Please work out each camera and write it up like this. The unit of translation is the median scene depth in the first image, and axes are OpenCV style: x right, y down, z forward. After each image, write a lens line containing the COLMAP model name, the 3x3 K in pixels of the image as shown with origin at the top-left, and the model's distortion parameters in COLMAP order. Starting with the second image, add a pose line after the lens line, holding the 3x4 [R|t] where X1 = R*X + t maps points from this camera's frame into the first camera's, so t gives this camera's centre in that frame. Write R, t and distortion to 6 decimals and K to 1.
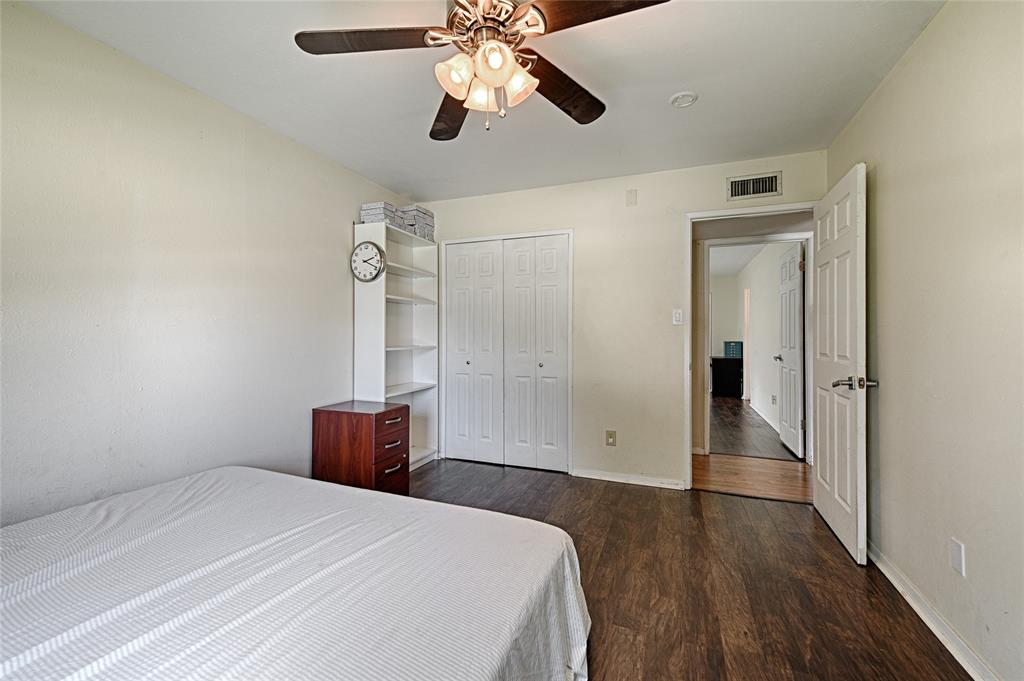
lens RADIAL K [[423.9, 0, 511.2], [0, 423.9, 330.0], [0, 0, 1]] dist [-0.002083, -0.000180]
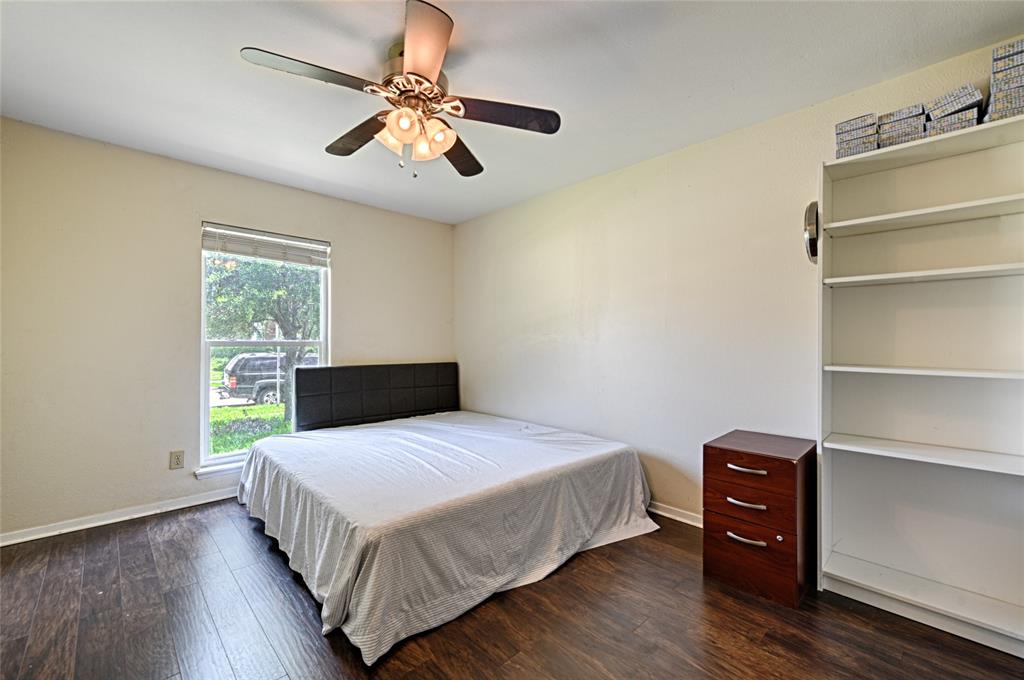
lens RADIAL K [[423.9, 0, 511.2], [0, 423.9, 329.5], [0, 0, 1]] dist [-0.002083, -0.000180]
pose [[-0.417983, -0.021758, -0.908194, 0.525623], [0.004181, 0.999656, -0.025874, 0.004101], [0.908445, -0.014612, -0.417749, 0.975535]]
